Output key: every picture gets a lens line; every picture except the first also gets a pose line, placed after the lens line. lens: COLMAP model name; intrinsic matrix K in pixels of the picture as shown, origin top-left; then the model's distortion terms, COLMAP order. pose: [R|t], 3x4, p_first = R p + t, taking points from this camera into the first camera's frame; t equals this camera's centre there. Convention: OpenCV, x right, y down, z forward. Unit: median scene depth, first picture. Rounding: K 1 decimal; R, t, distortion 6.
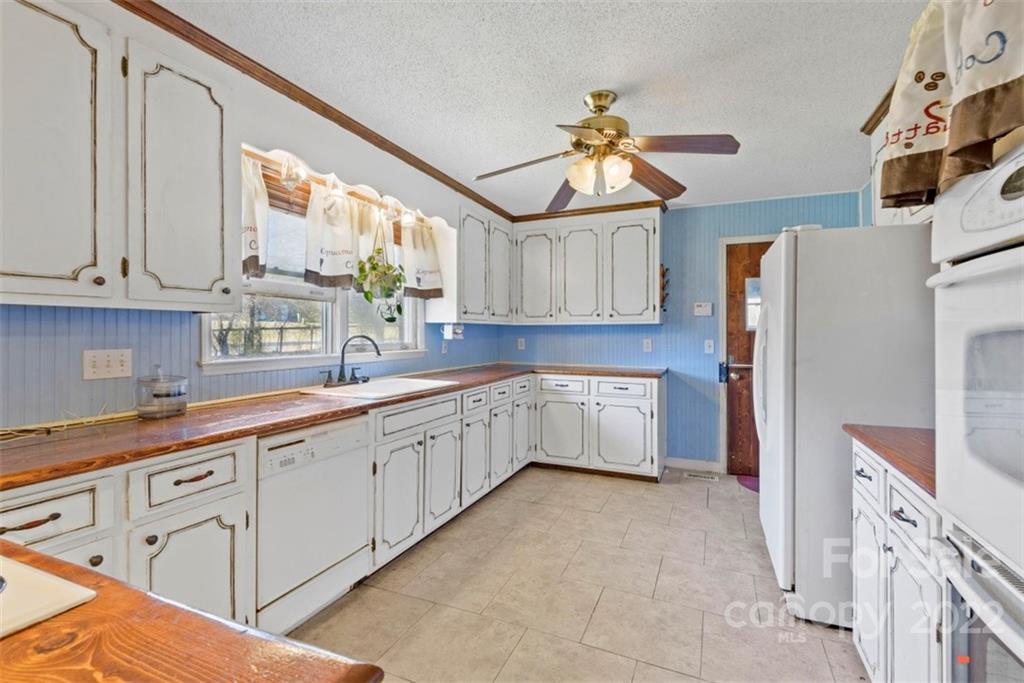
lens RADIAL K [[468.7, 0, 517.7], [0, 468.7, 342.2], [0, 0, 1]] dist [0.011363, -0.002500]
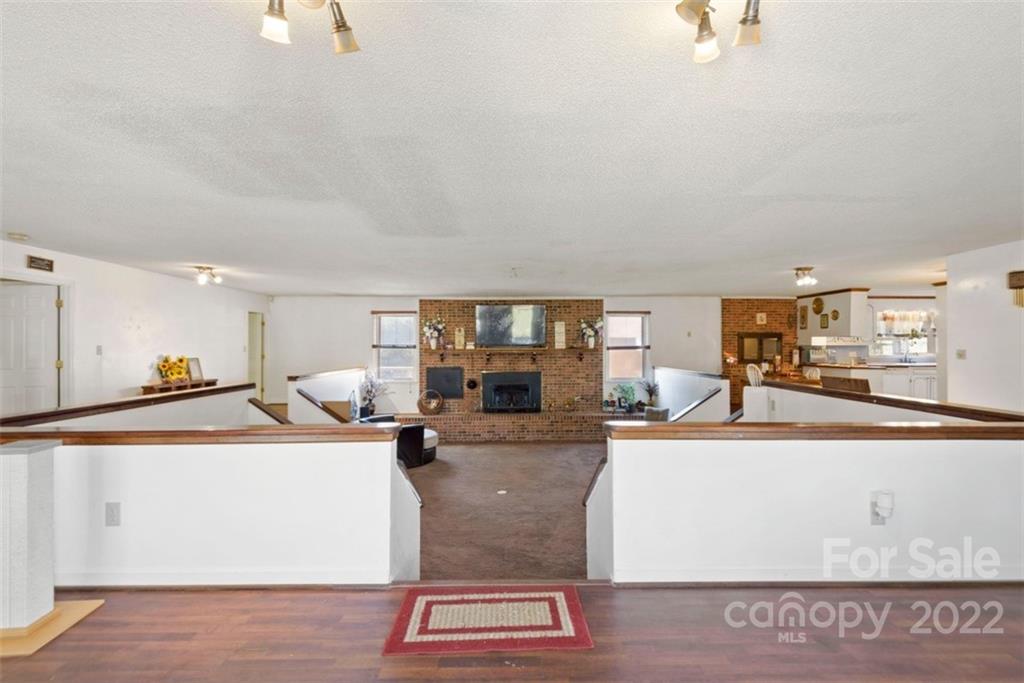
lens RADIAL K [[468.7, 0, 519.8], [0, 468.7, 341.9], [0, 0, 1]] dist [0.011363, -0.002500]
pose [[0.394556, -0.007681, -0.918840, 1.756398], [-0.020881, 0.999632, -0.017323, 0.048336], [0.918635, 0.026022, 0.394250, -3.118104]]
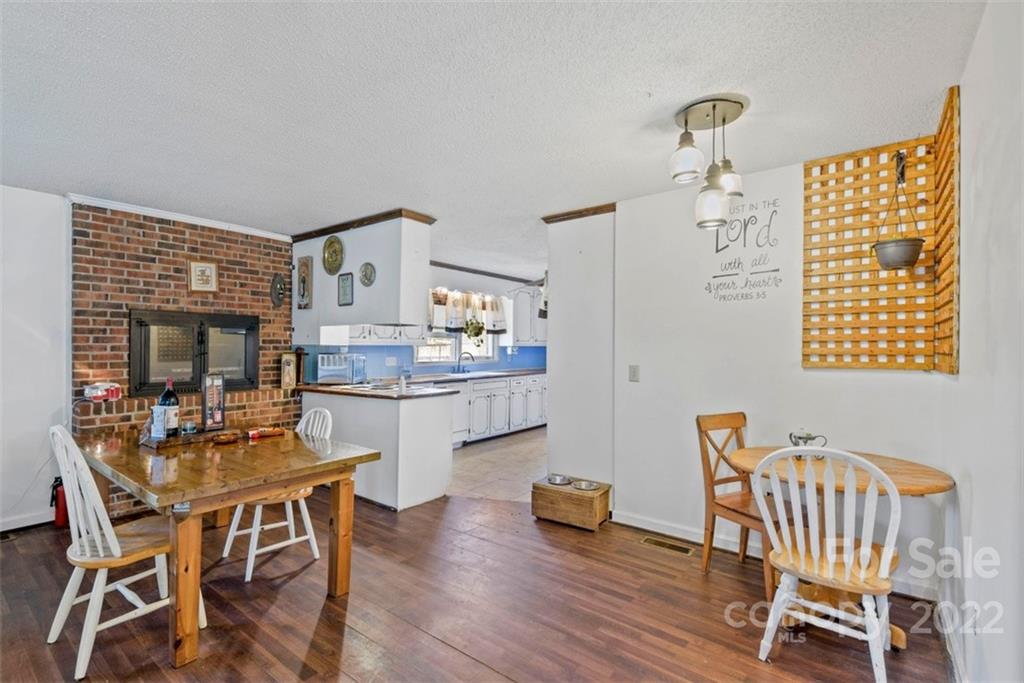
lens RADIAL K [[468.7, 0, 511.5], [0, 468.7, 345.2], [0, 0, 1]] dist [0.011363, -0.002500]
pose [[0.967994, -0.001180, -0.250970, 0.457058], [-0.005191, 0.999681, -0.024725, 0.005936], [0.250919, 0.025237, 0.967679, -1.175099]]
